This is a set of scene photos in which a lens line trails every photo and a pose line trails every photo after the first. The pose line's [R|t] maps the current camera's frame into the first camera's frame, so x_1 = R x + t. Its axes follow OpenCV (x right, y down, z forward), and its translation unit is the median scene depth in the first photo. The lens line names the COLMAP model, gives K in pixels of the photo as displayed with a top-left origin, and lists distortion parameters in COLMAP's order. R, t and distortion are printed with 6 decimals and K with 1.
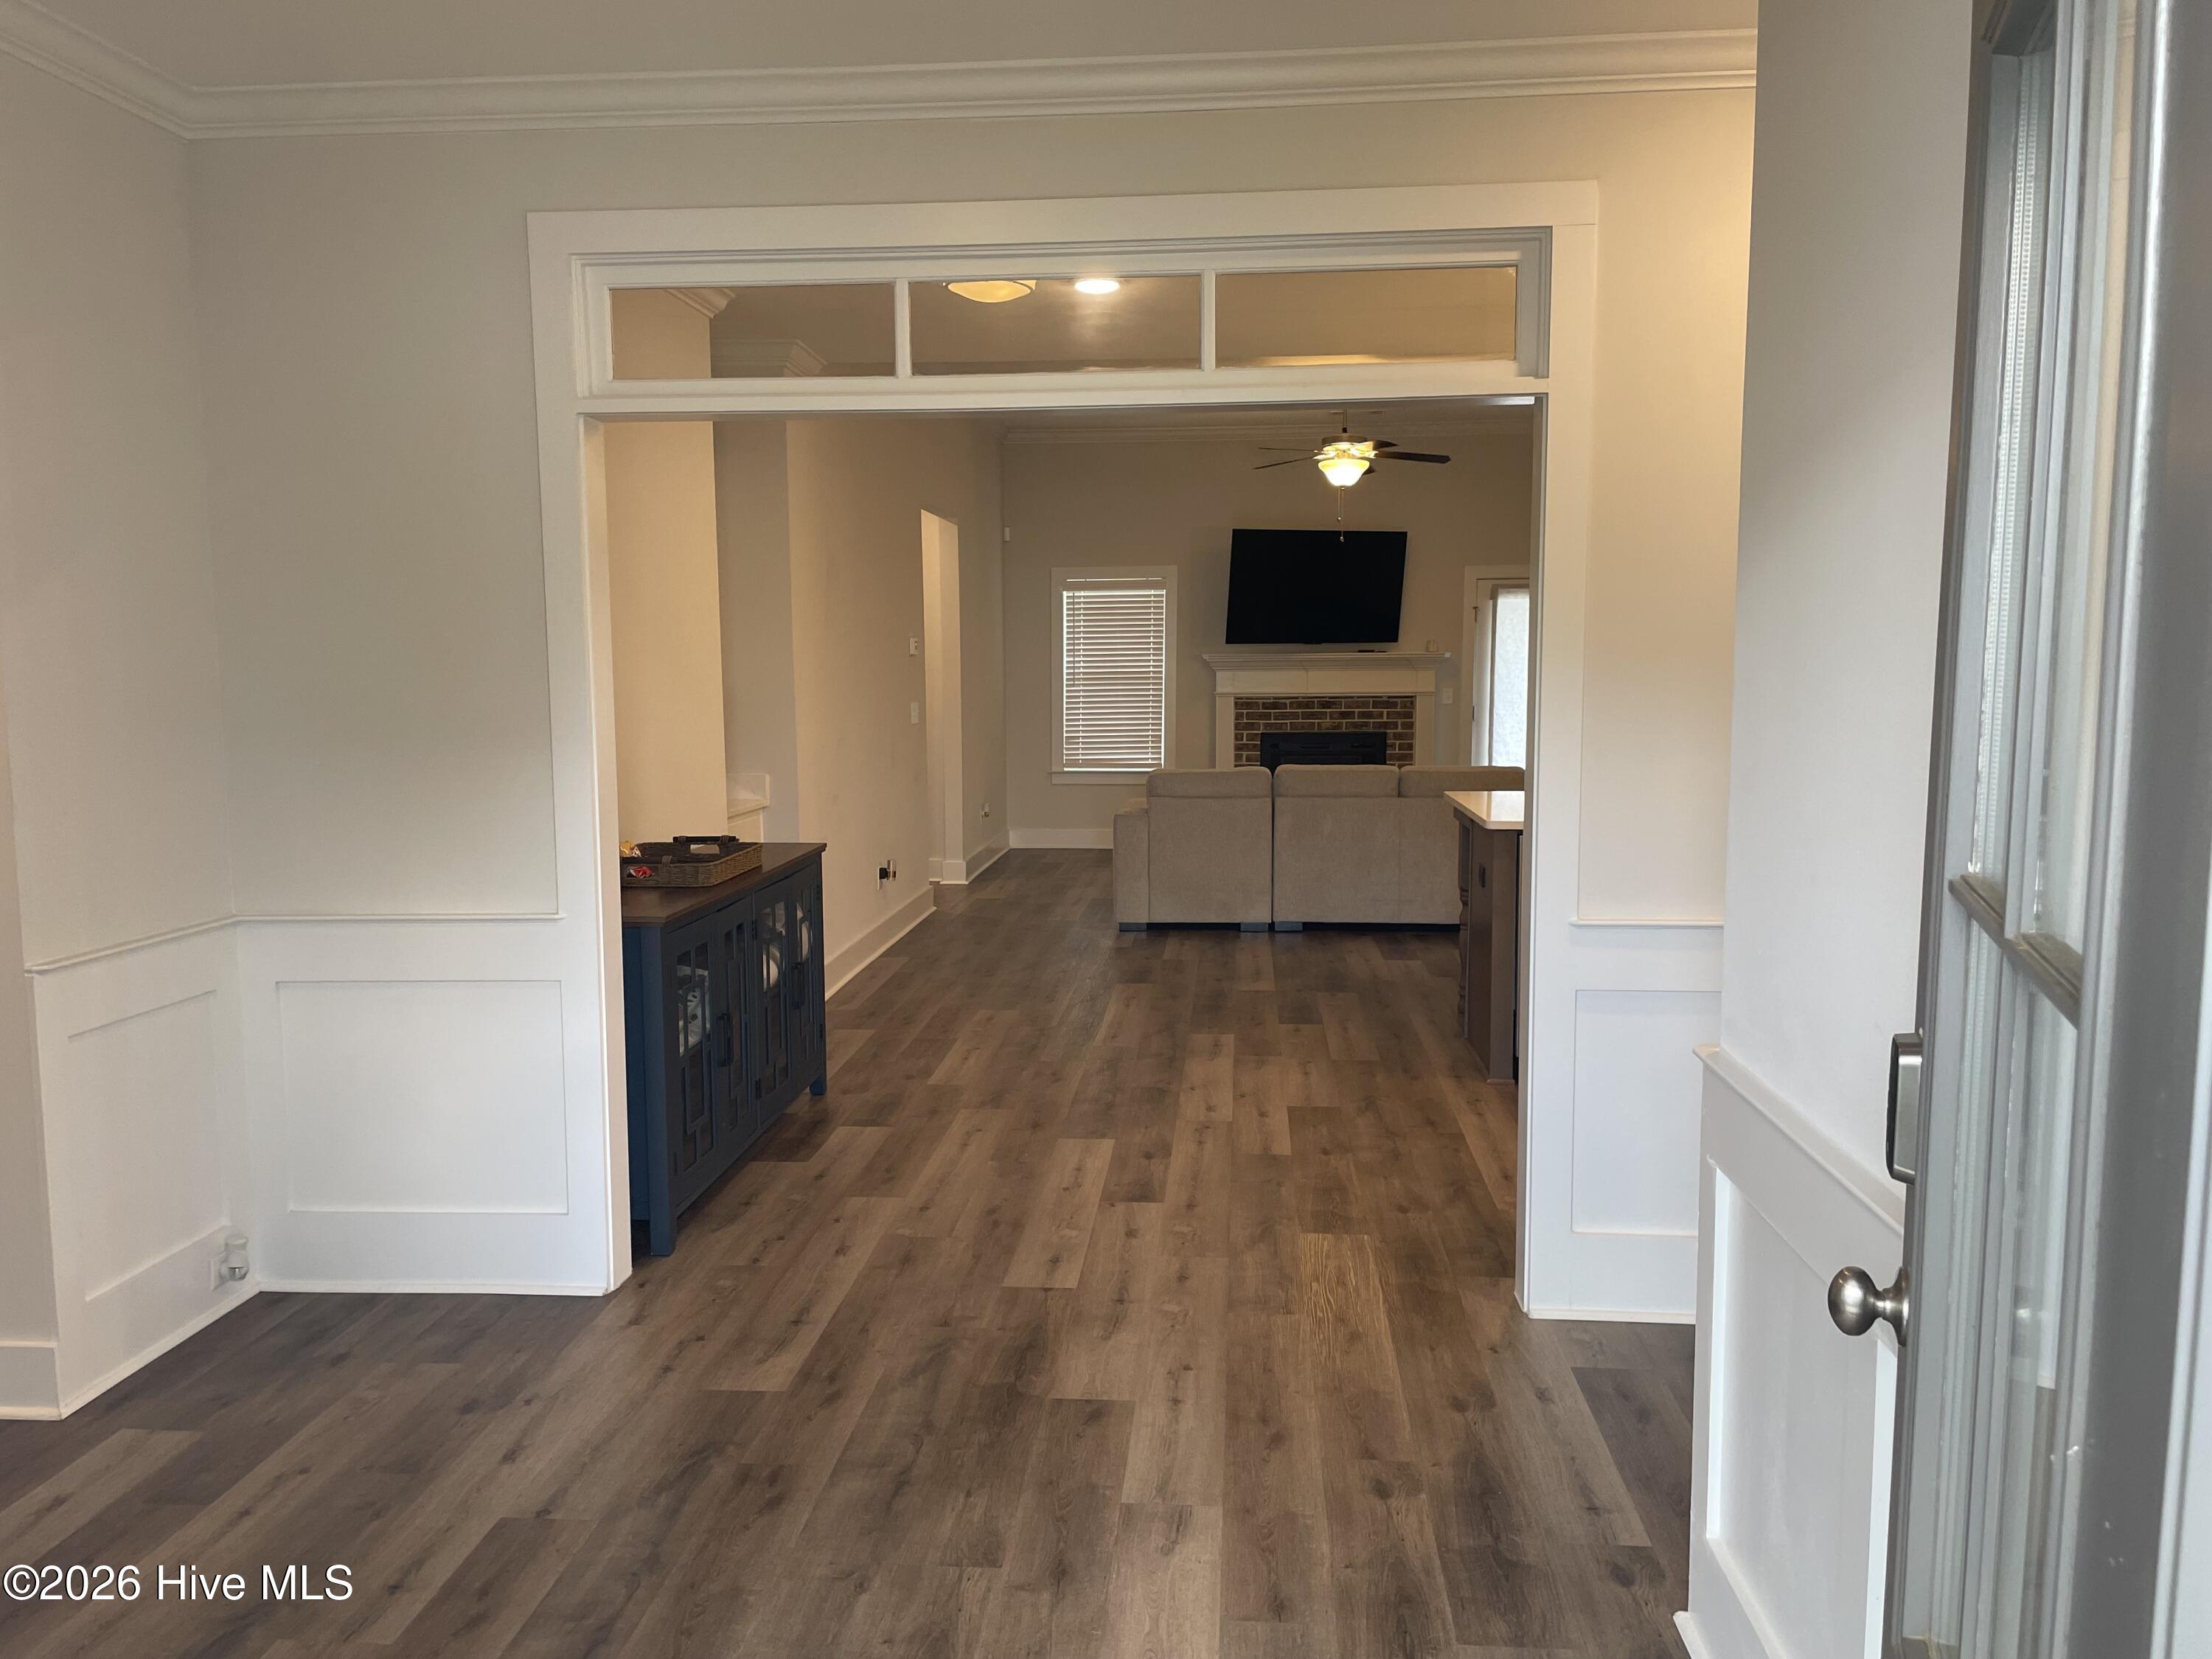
lens RADIAL K [[1701.7, 0, 1106.0], [0, 1701.7, 829.5], [0, 0, 1]] dist [0.111866, -0.137814]
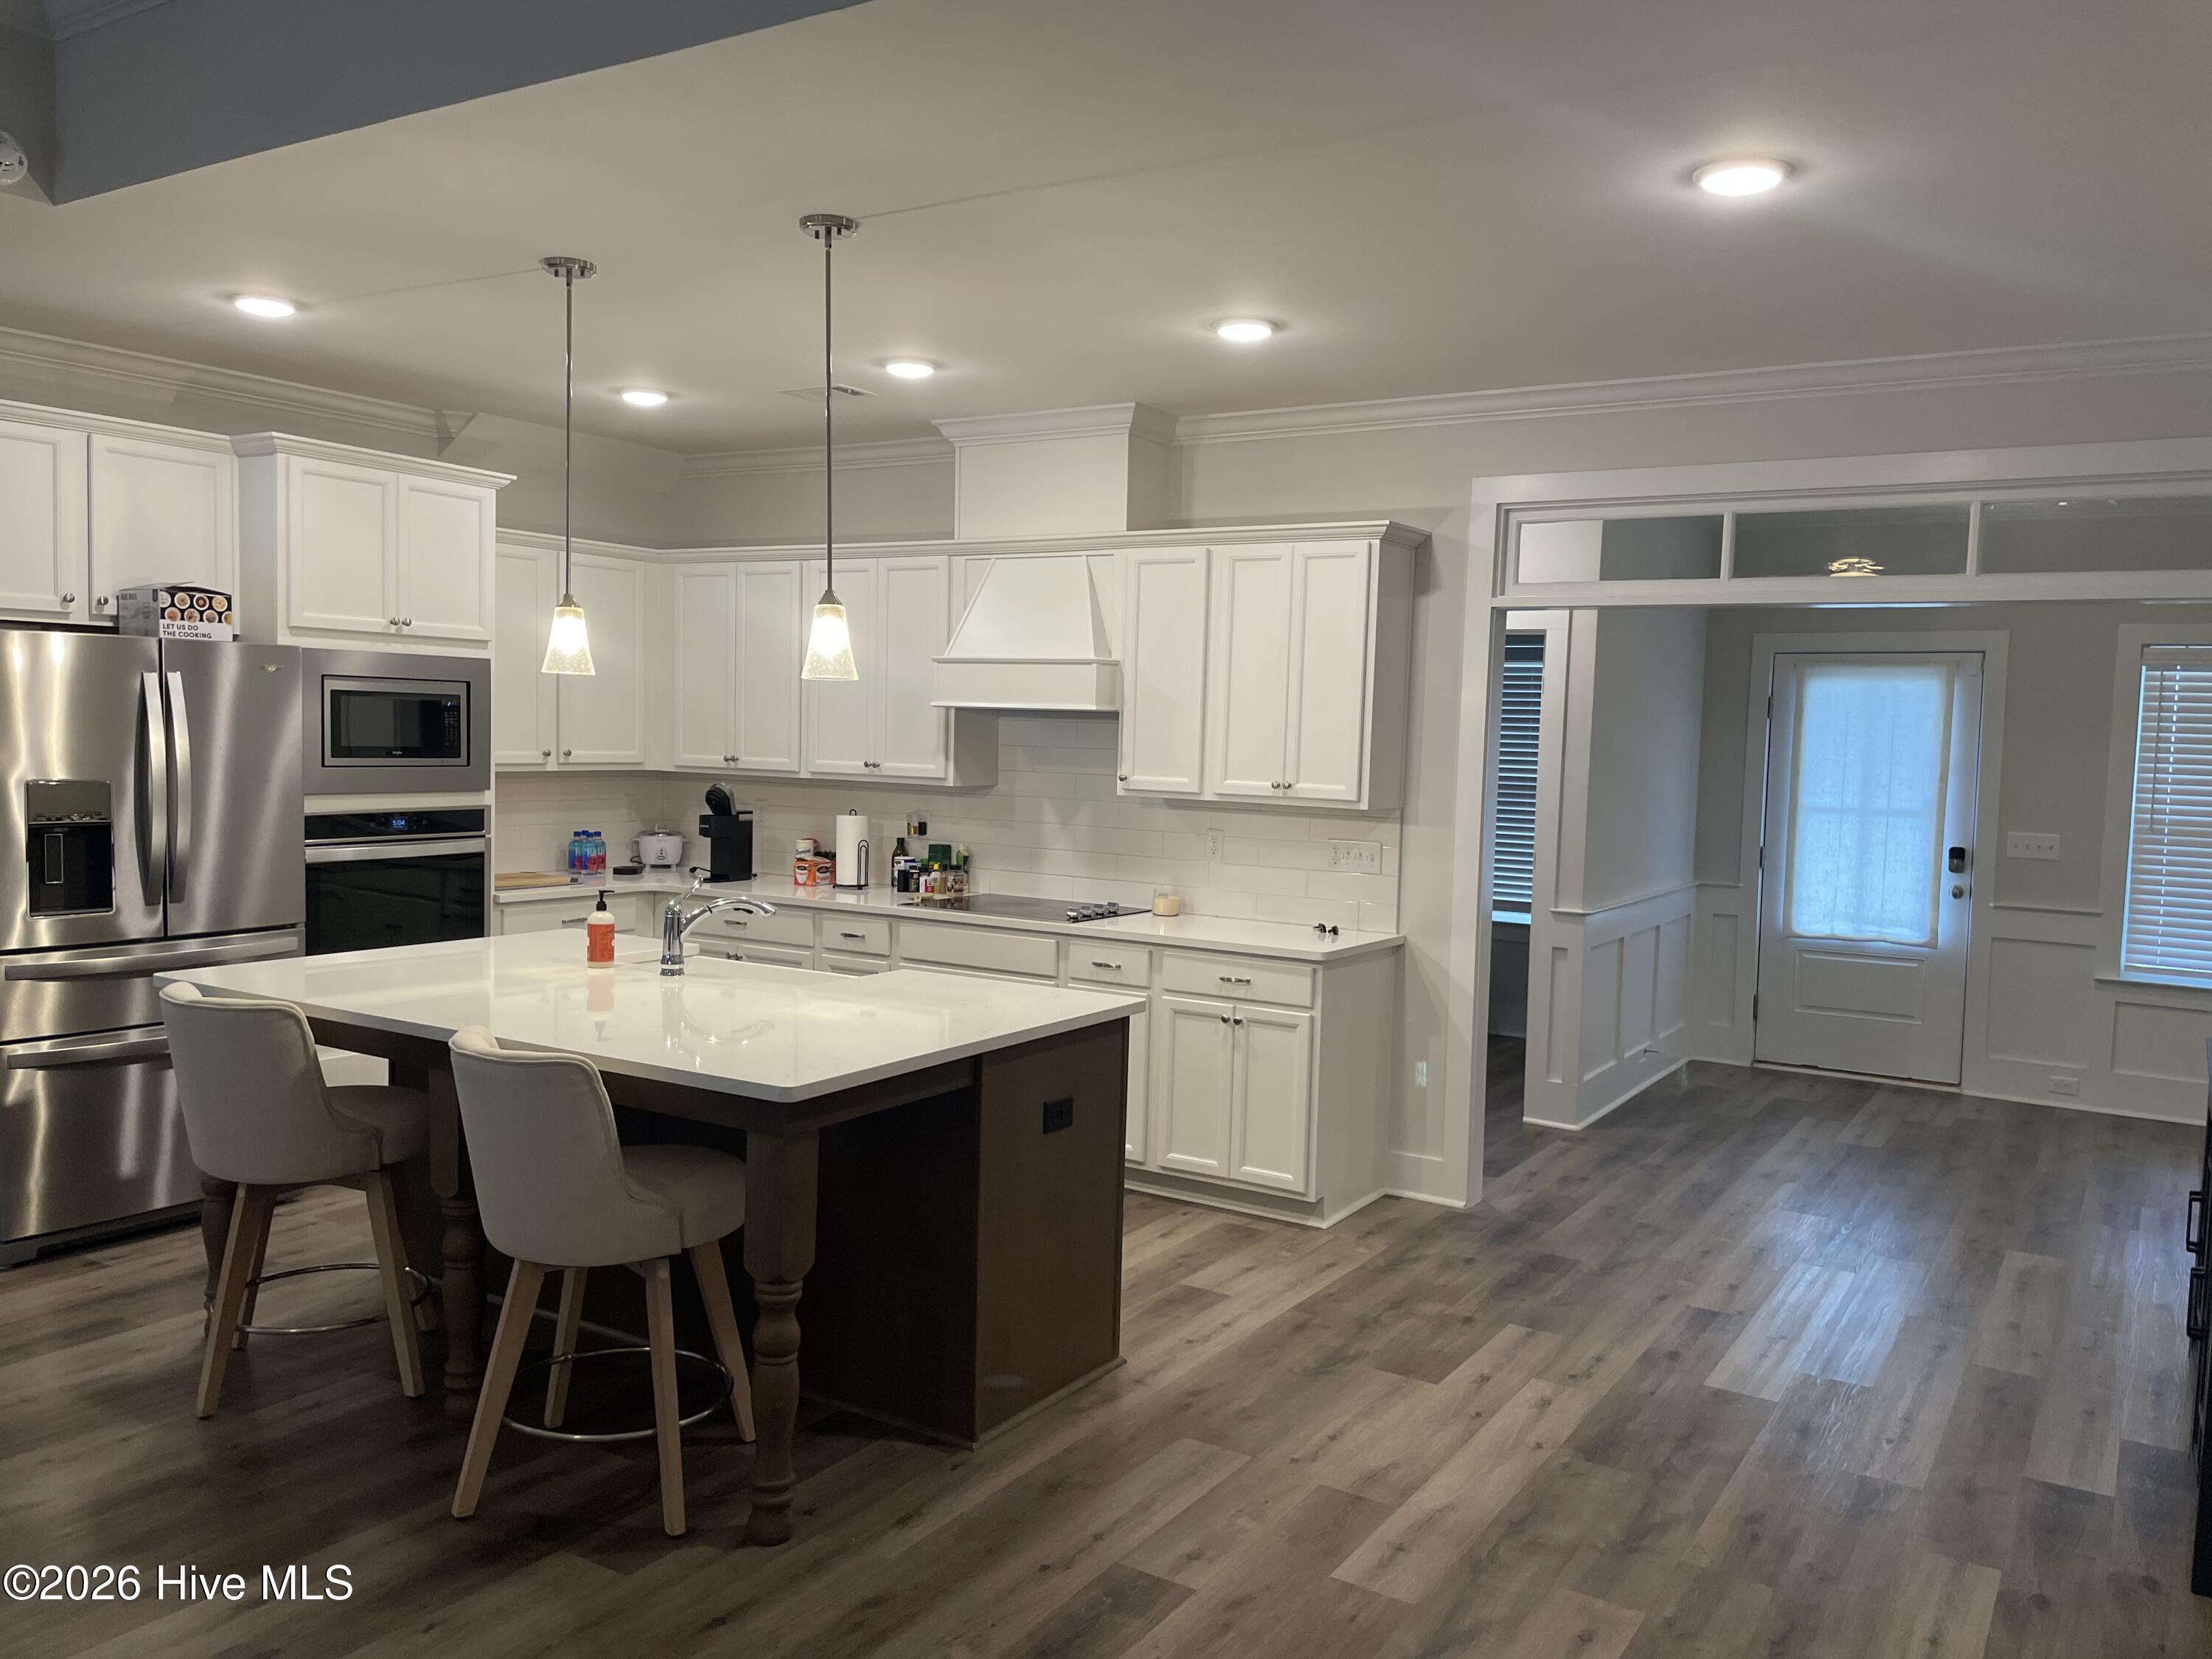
lens RADIAL K [[1688.2, 0, 1098.5], [0, 1688.2, 848.0], [0, 0, 1]] dist [0.117058, -0.143507]
pose [[-0.887117, -0.056515, 0.458071, -0.050432], [0.019233, 0.987086, 0.159031, -0.104732], [-0.461144, 0.149890, -0.874574, 0.911492]]
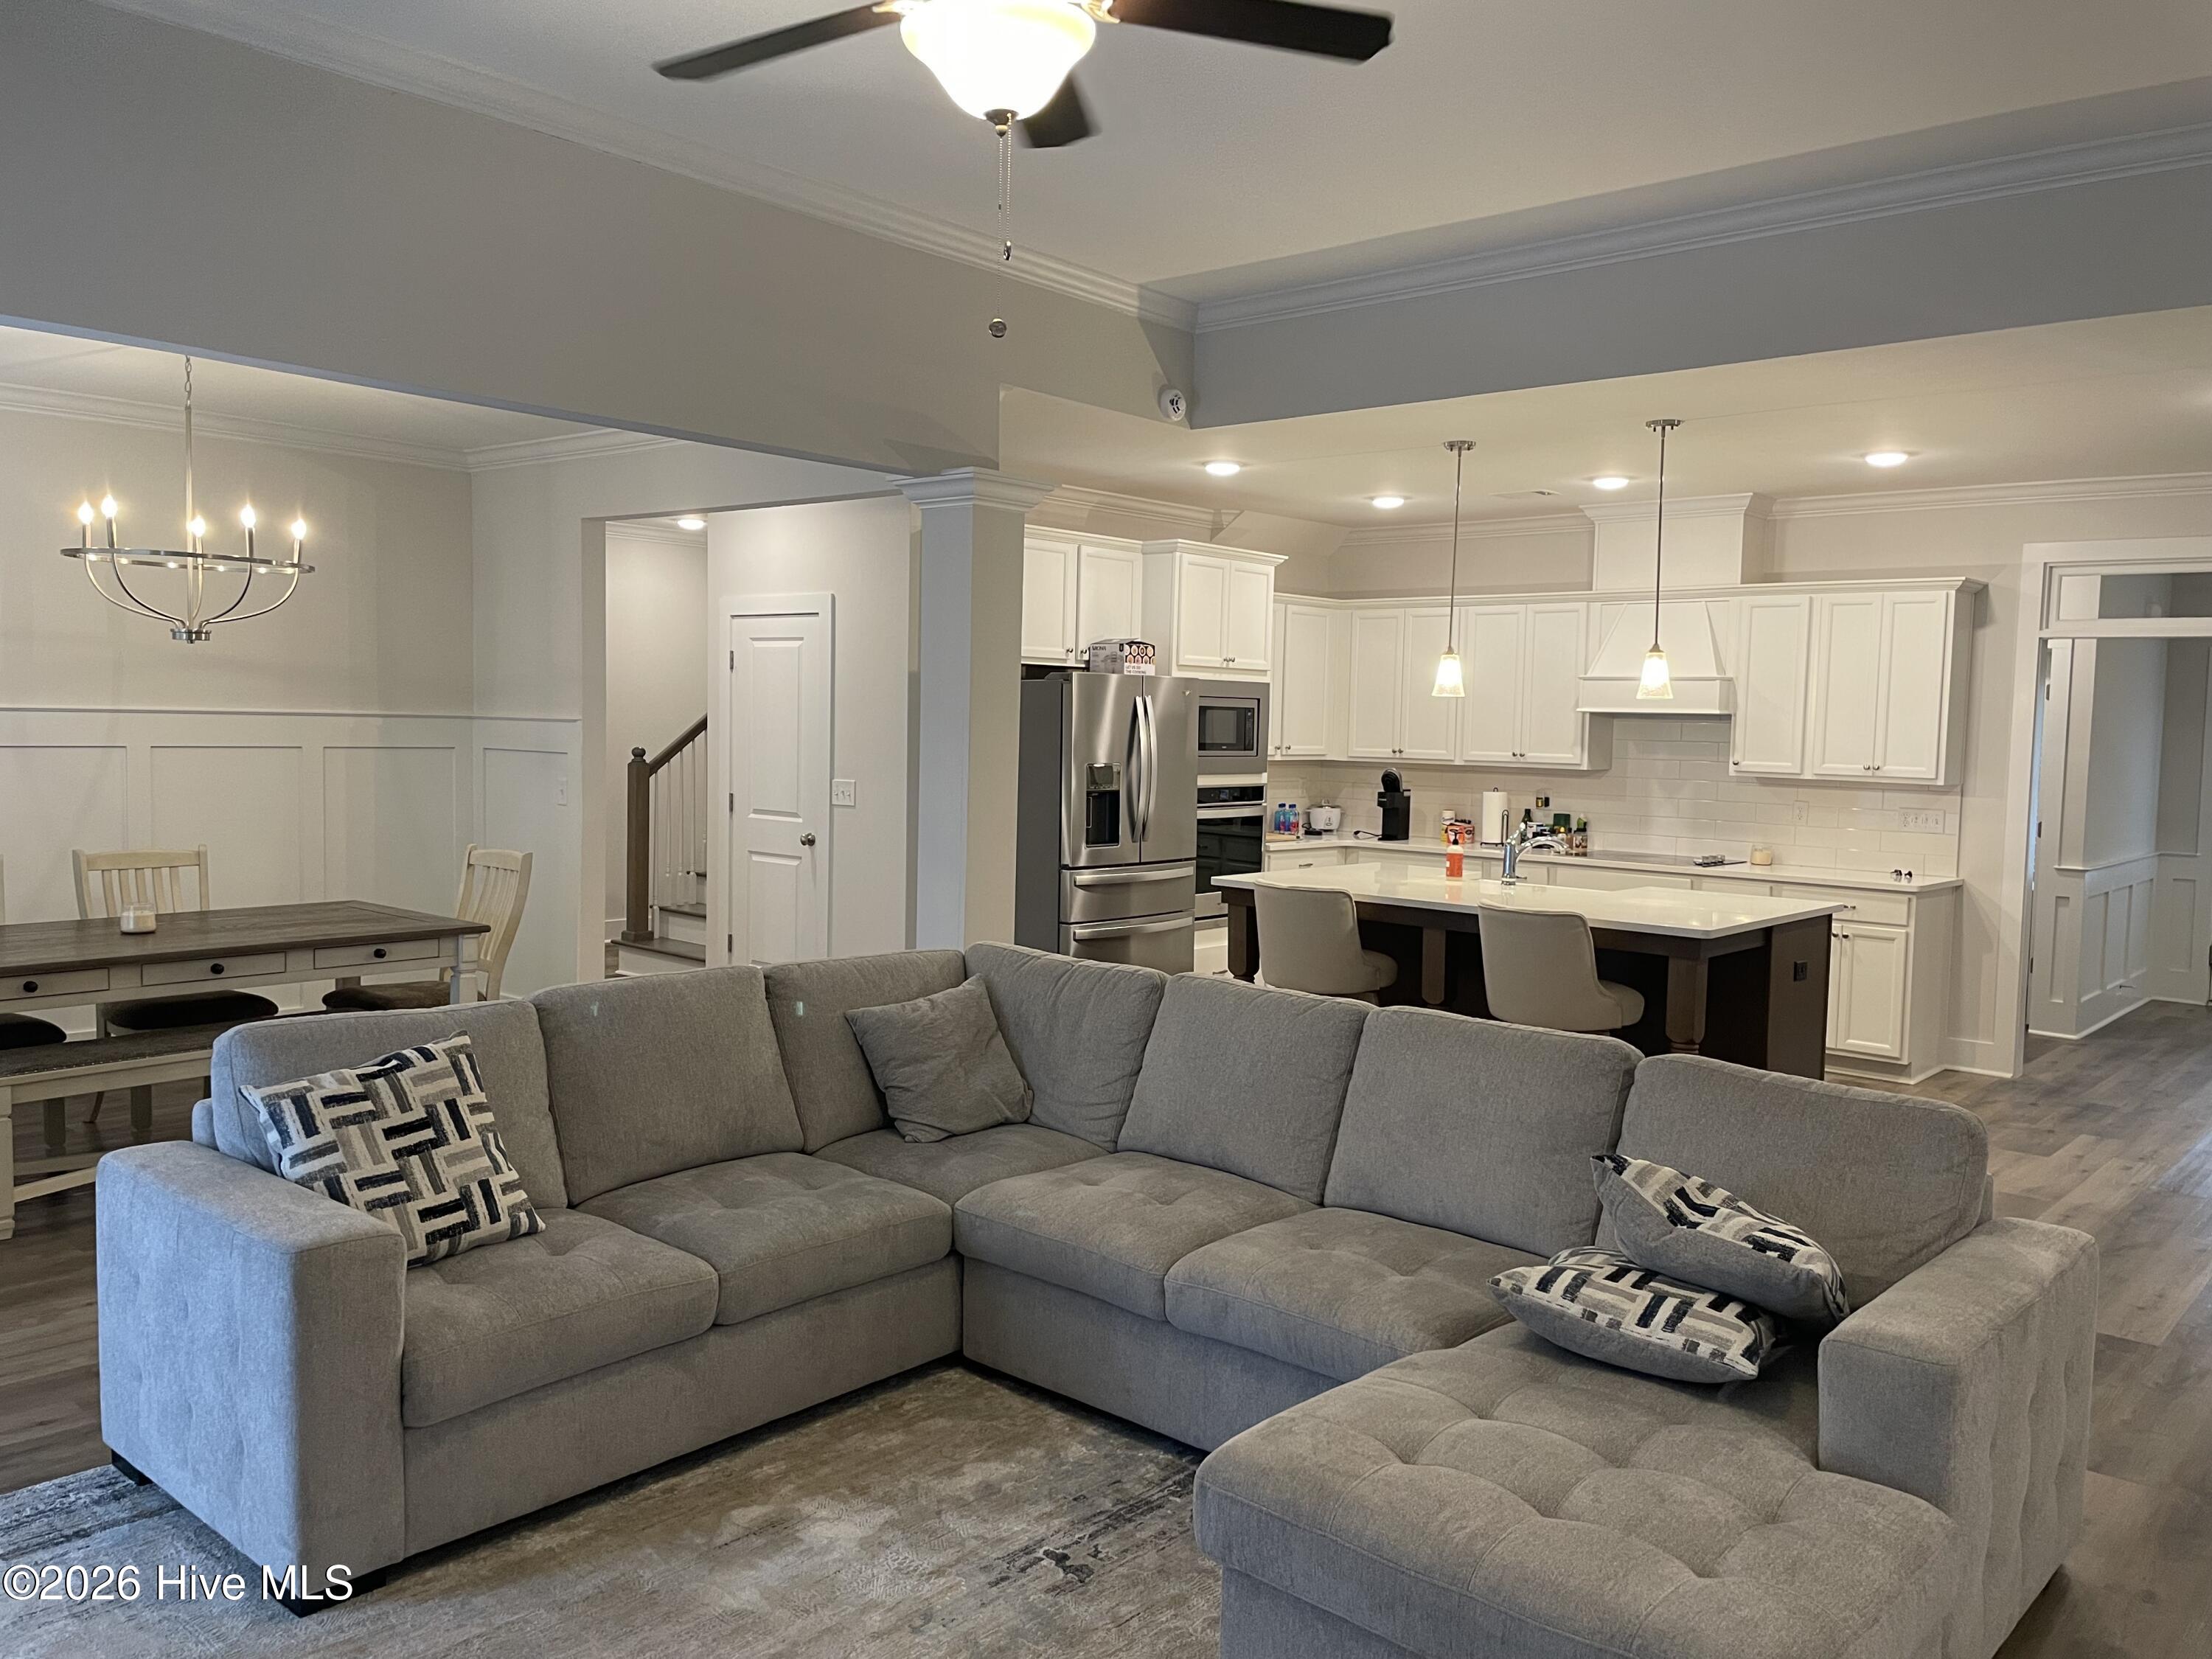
lens RADIAL K [[1701.7, 0, 1106.0], [0, 1701.7, 829.5], [0, 0, 1]] dist [0.111866, -0.137814]
pose [[-0.805957, -0.057558, 0.589170, -0.032014], [0.035636, 0.988740, 0.145342, -0.133884], [-0.590901, 0.138135, -0.794830, 1.223868]]
